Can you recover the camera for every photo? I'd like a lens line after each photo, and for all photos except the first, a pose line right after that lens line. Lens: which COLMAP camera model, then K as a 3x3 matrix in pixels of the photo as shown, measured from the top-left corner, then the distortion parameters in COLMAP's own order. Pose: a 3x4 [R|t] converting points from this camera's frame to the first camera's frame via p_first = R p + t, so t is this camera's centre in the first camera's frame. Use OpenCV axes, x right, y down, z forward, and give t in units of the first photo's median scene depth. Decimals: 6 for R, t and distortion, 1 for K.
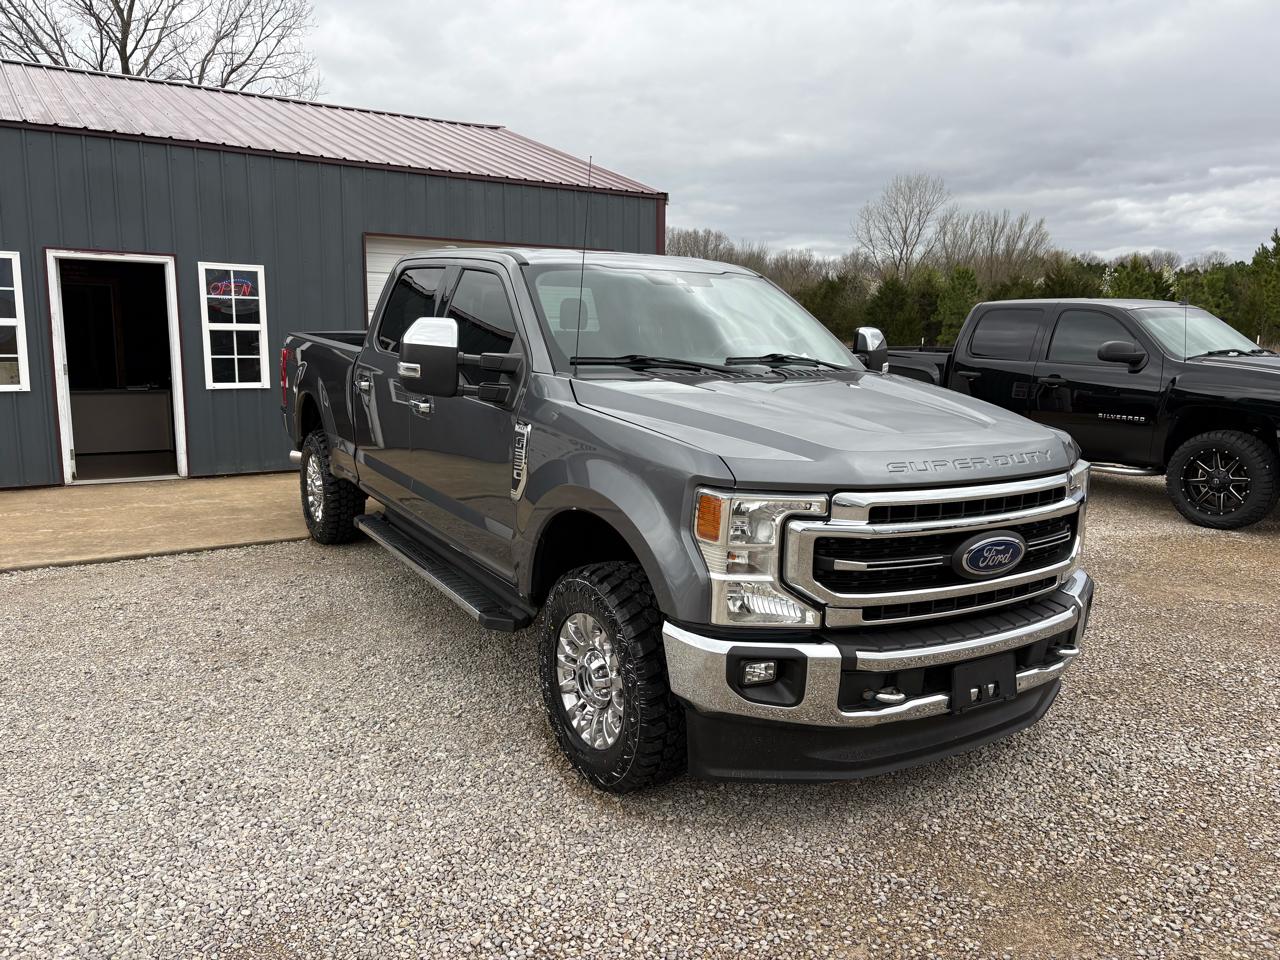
lens RADIAL K [[918.7, 0, 640.0], [0, 918.7, 480.0], [0, 0, 1]] dist [0.008551, 0.004345]
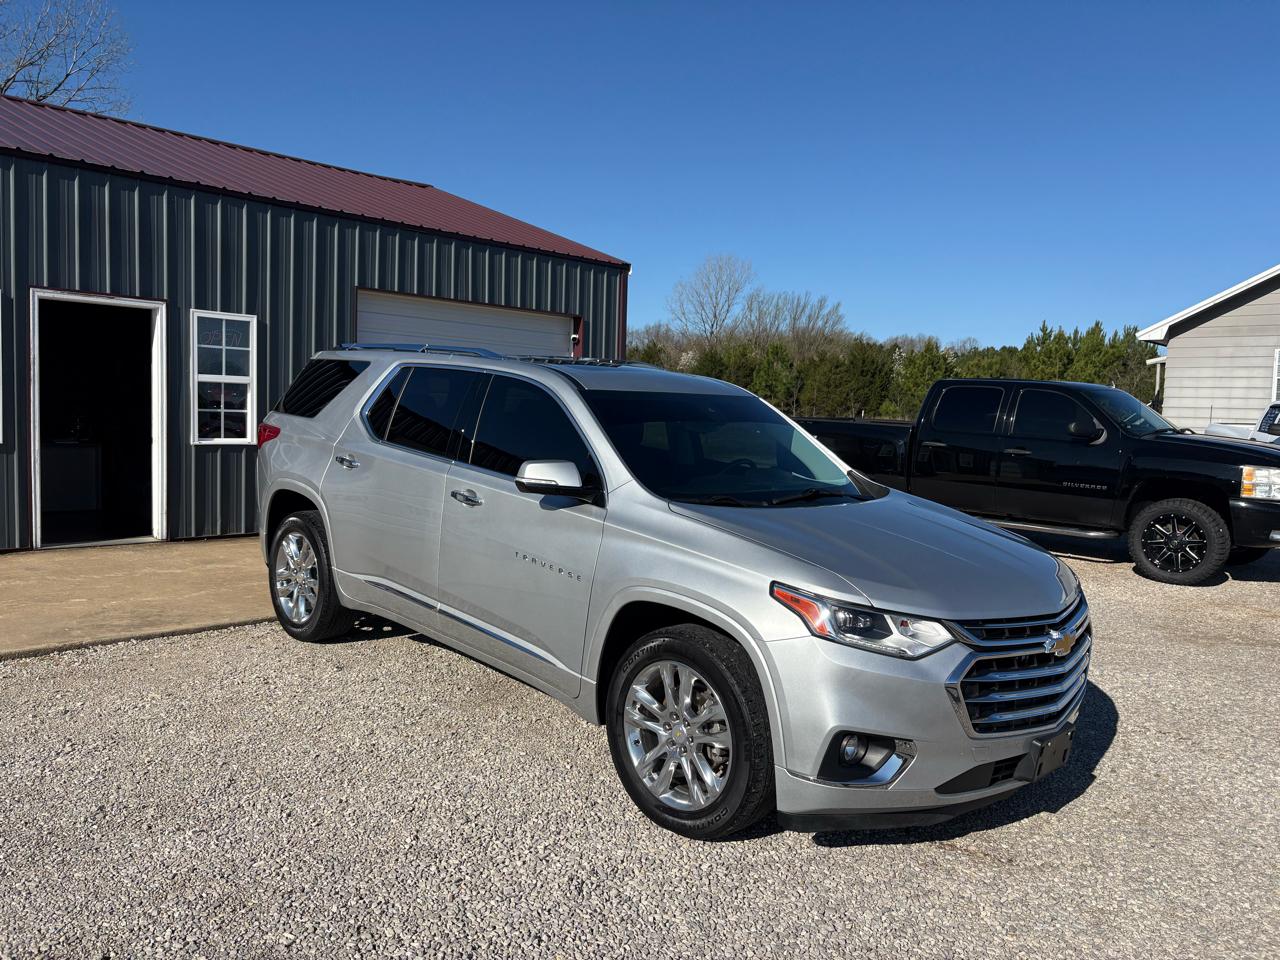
lens RADIAL K [[920.0, 0, 640.0], [0, 920.0, 480.0], [0, 0, 1]] dist [-0.001478, -0.002819]
pose [[0.980259, 0.011940, 0.197358, -0.210336], [0.001654, 0.997645, -0.068575, 0.000825], [-0.197712, 0.067547, 0.977930, 0.010394]]
